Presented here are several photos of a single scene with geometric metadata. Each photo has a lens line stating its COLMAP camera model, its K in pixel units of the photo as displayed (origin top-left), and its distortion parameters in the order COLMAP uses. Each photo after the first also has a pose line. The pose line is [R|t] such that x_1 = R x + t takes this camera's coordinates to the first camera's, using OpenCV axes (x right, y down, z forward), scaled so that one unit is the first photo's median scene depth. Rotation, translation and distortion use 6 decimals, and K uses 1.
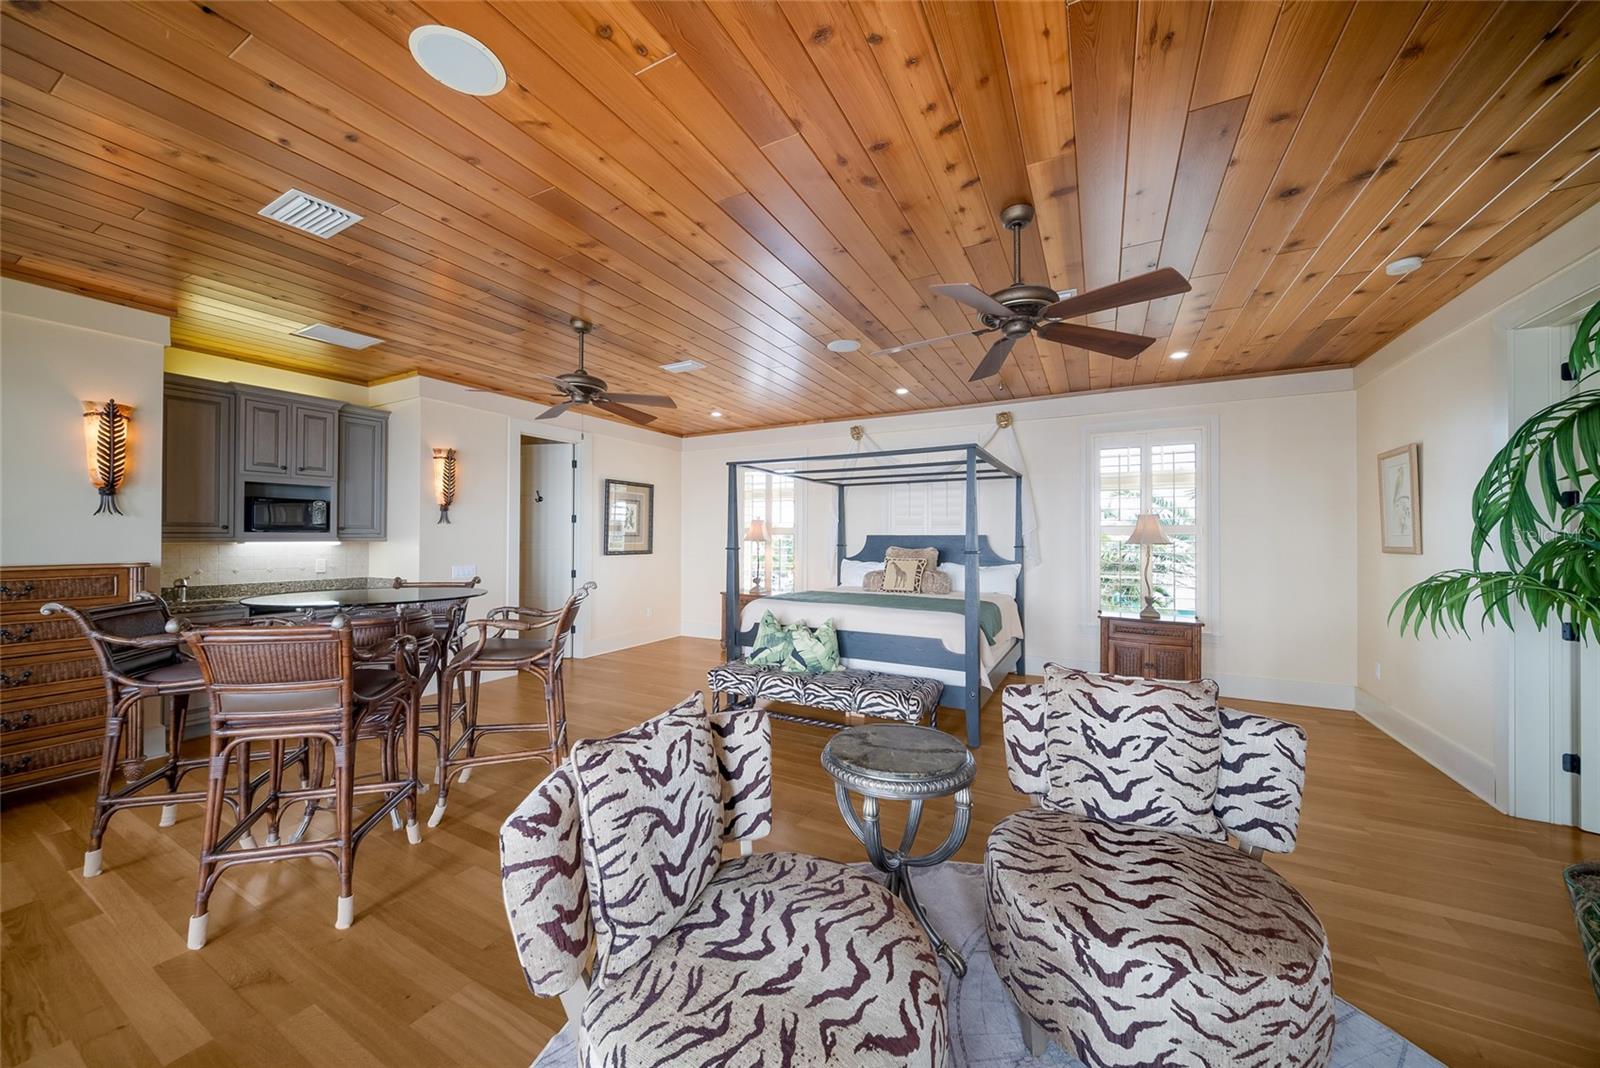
lens RADIAL K [[557.9, 0, 800.0], [0, 557.9, 534.0], [0, 0, 1]] dist [-0.000106, -0.000296]
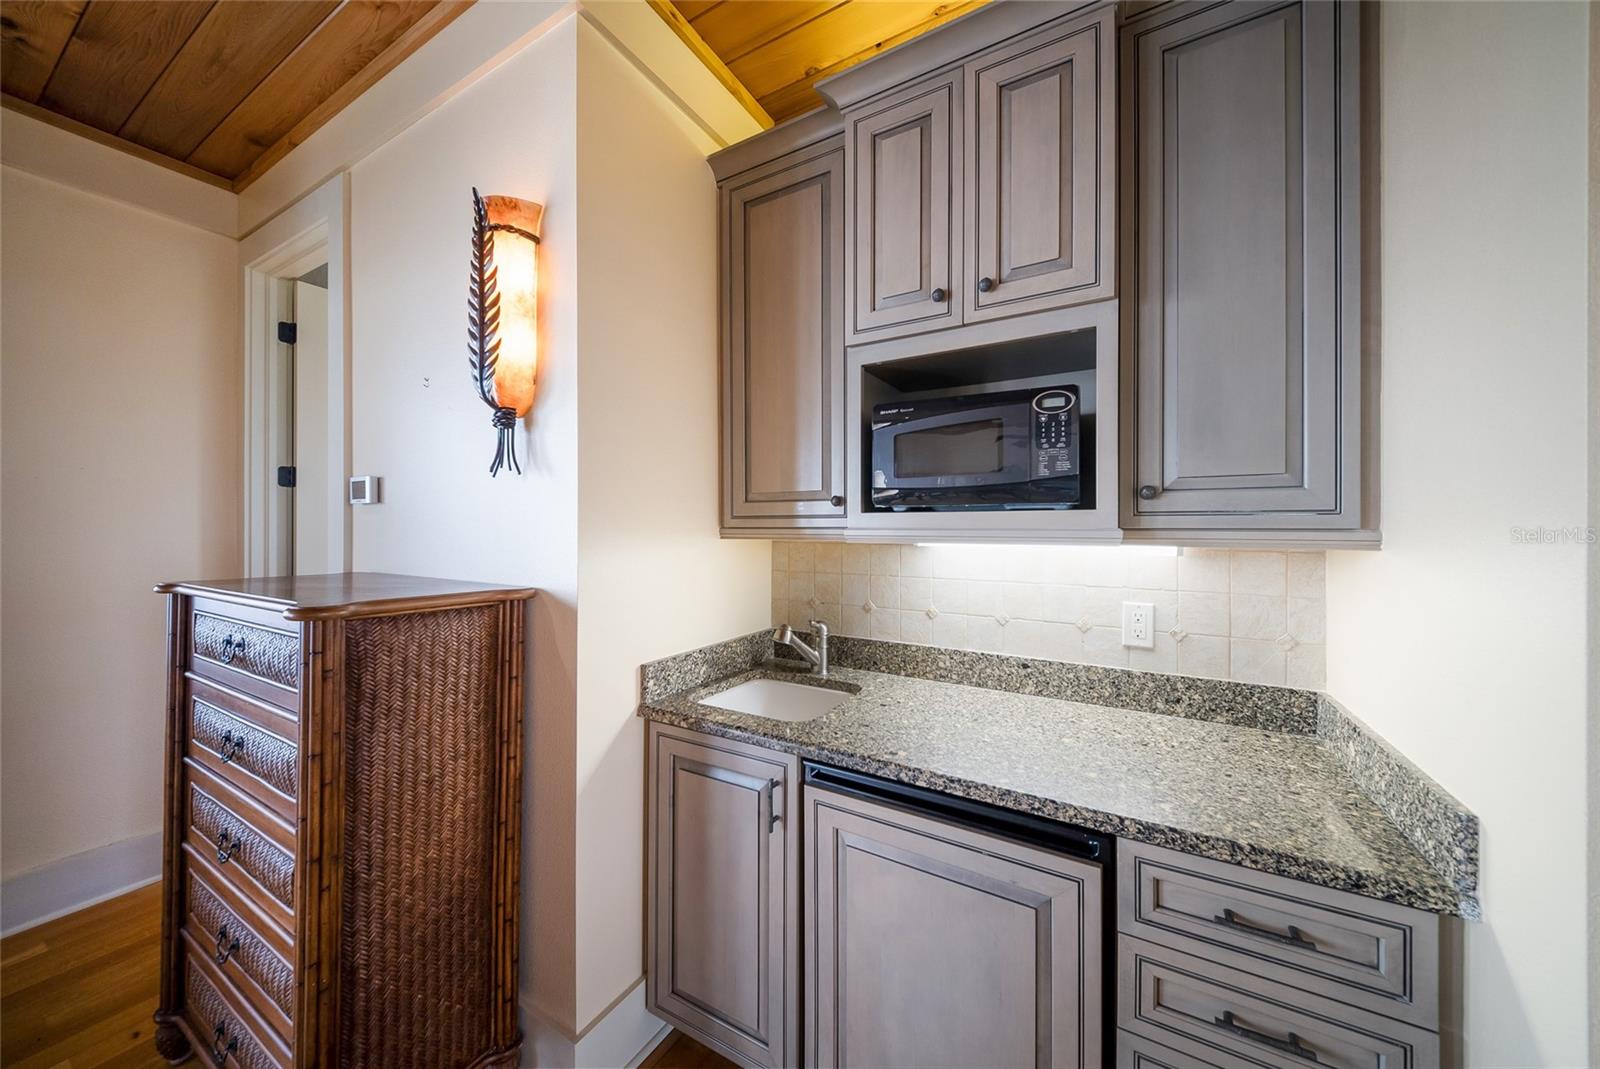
lens RADIAL K [[557.9, 0, 800.0], [0, 557.9, 534.5], [0, 0, 1]] dist [-0.000106, -0.000296]
pose [[-0.027964, -0.000302, -0.999609, -0.592862], [0.002453, 0.999997, -0.000371, 0.008242], [0.999606, -0.002463, -0.027963, 0.883592]]
